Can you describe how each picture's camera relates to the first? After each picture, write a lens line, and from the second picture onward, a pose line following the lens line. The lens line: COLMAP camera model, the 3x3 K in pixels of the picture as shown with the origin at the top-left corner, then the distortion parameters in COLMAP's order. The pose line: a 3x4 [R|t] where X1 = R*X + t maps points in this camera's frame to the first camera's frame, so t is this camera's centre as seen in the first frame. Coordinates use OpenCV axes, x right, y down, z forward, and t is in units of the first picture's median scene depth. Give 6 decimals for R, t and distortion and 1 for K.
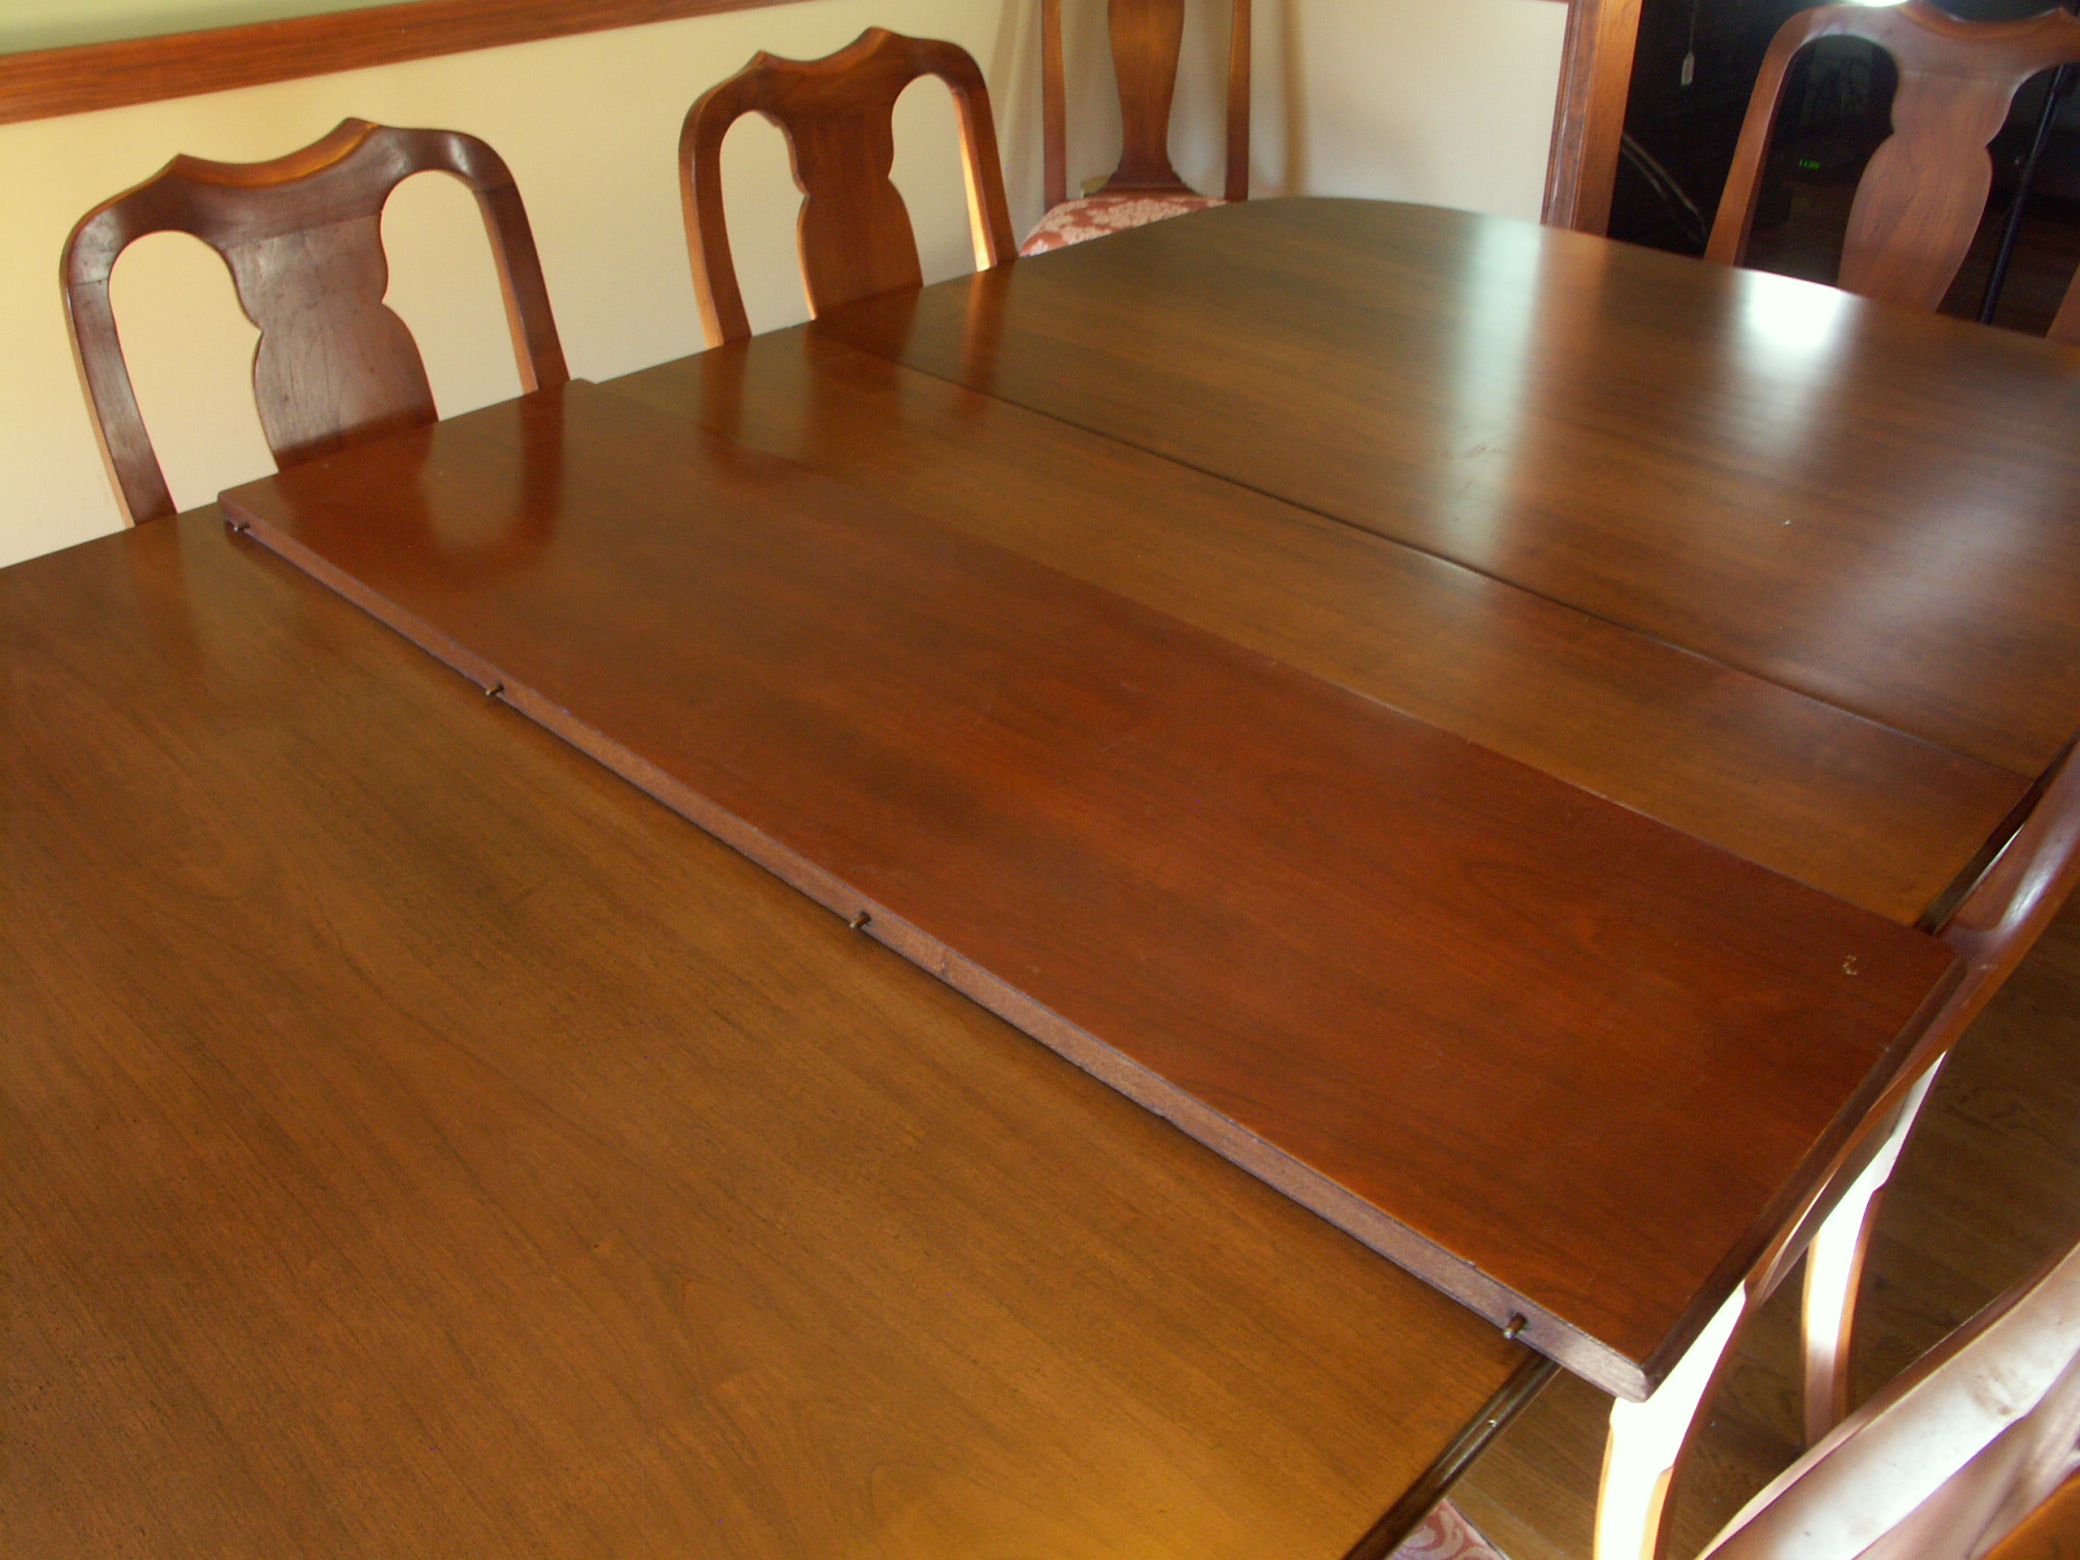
lens RADIAL K [[1752.8, 0, 1042.6], [0, 1752.8, 775.0], [0, 0, 1]] dist [-0.153668, 0.123465]
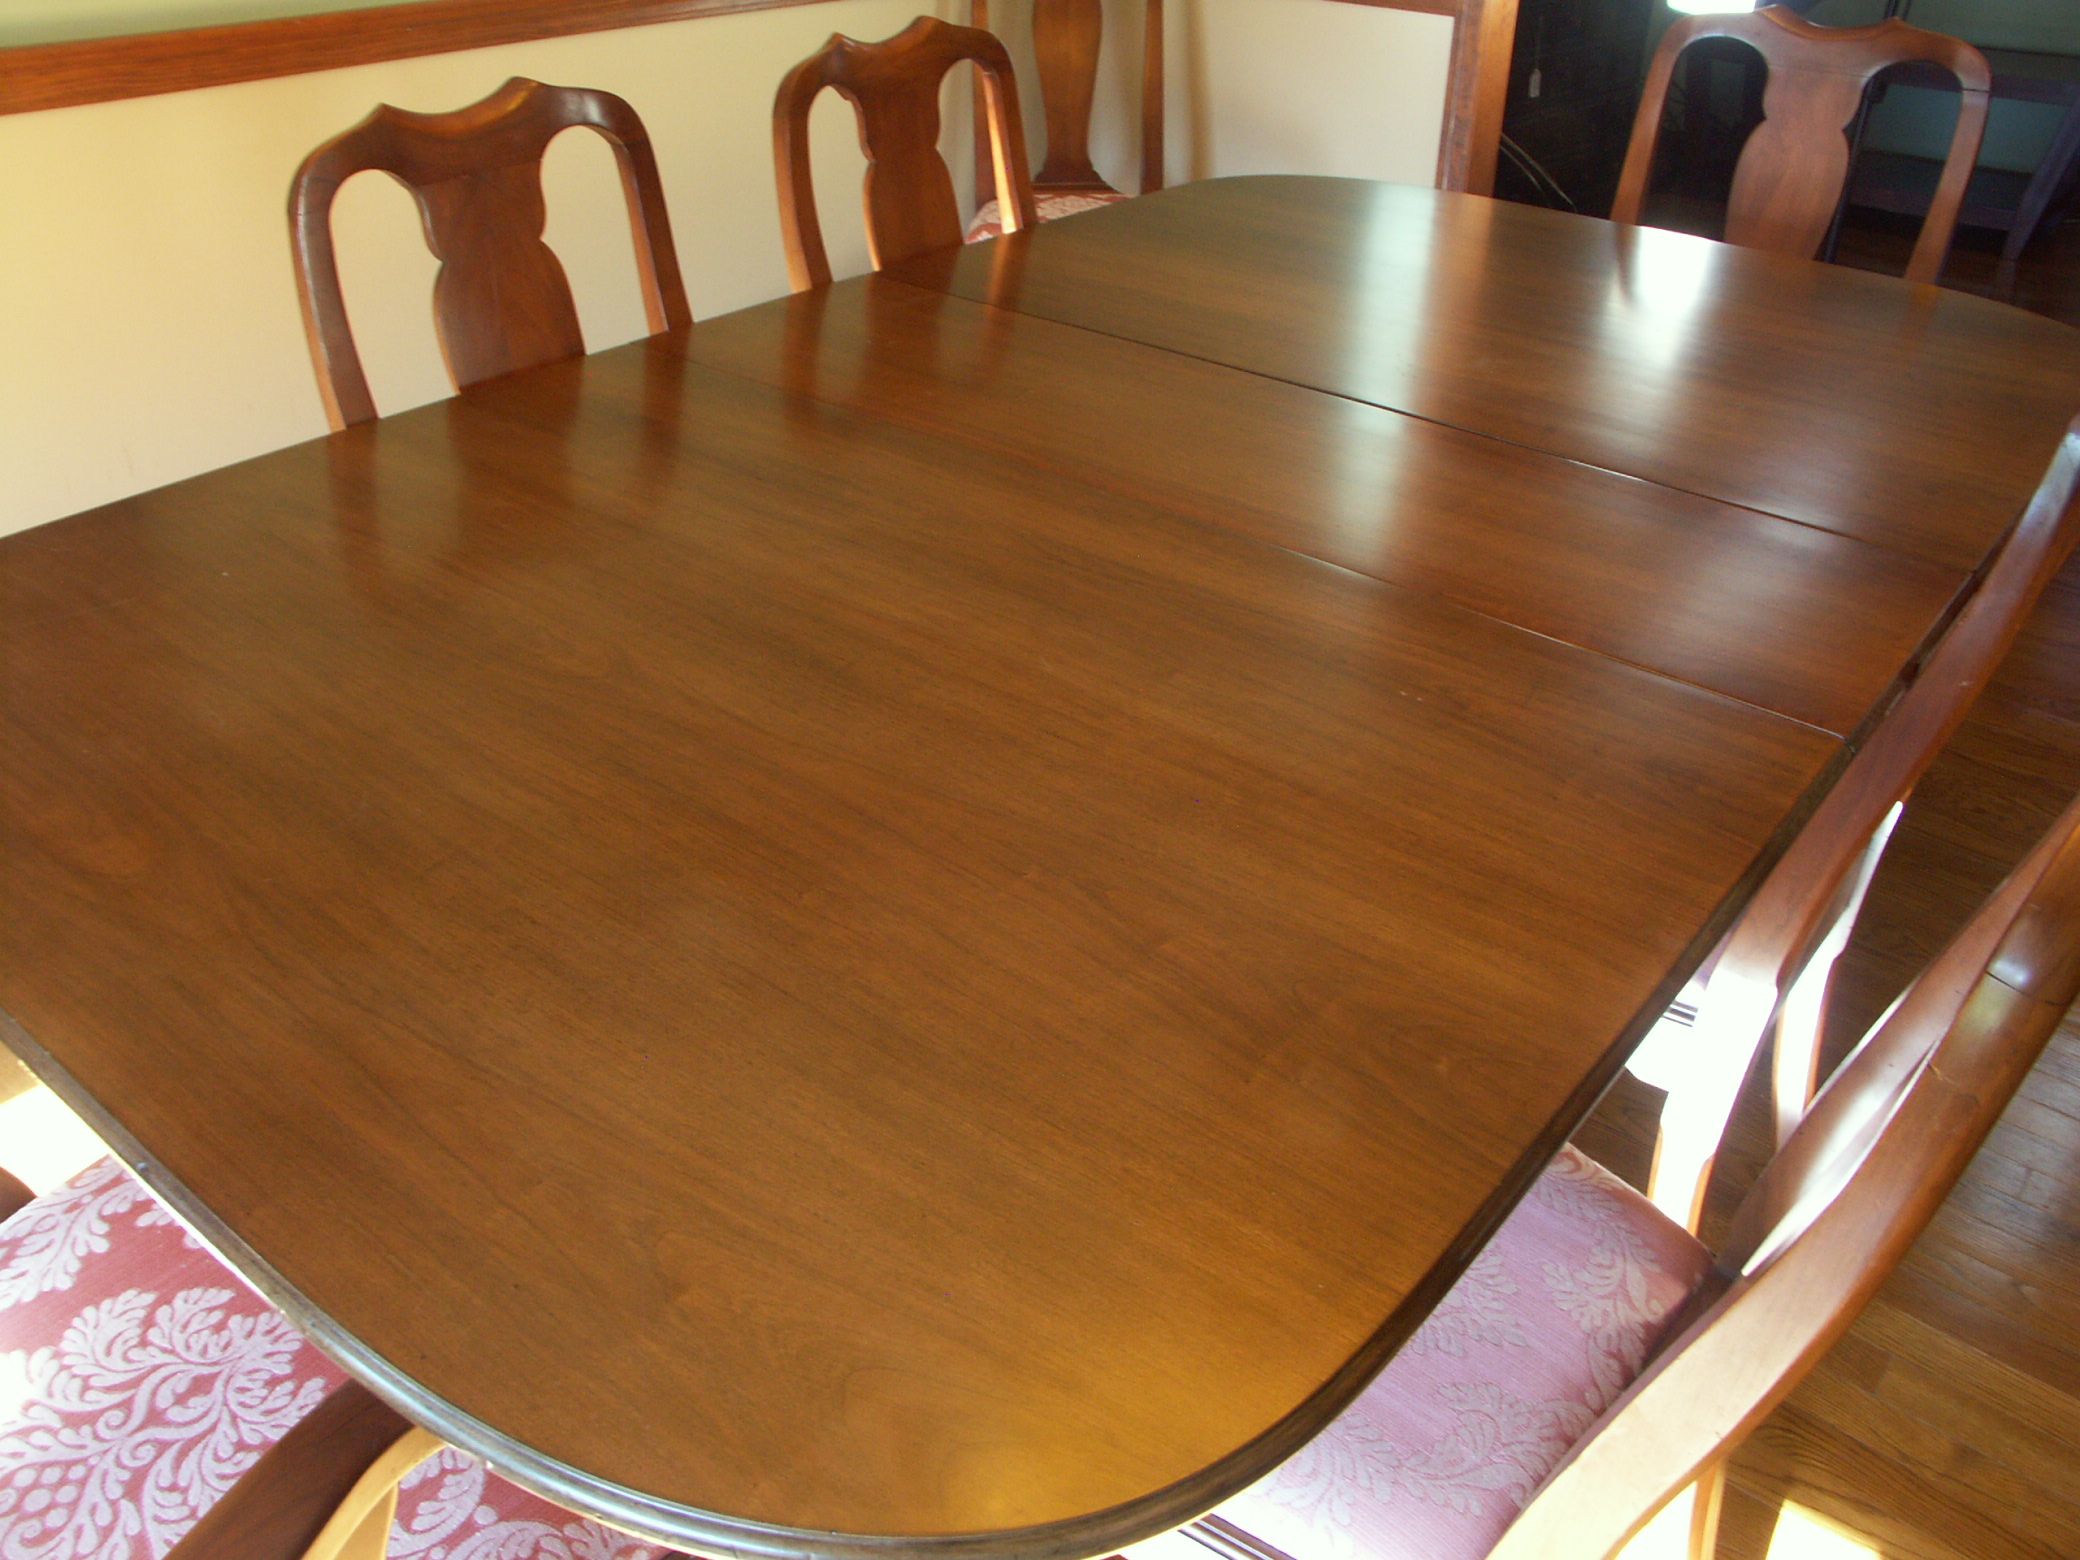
lens RADIAL K [[1752.8, 0, 1028.1], [0, 1752.8, 775.8], [0, 0, 1]] dist [-0.153668, 0.123465]
pose [[0.994710, -0.033210, 0.097208, -0.152776], [0.035137, 0.999217, -0.018177, 0.089512], [-0.096528, 0.021497, 0.995098, -0.126486]]
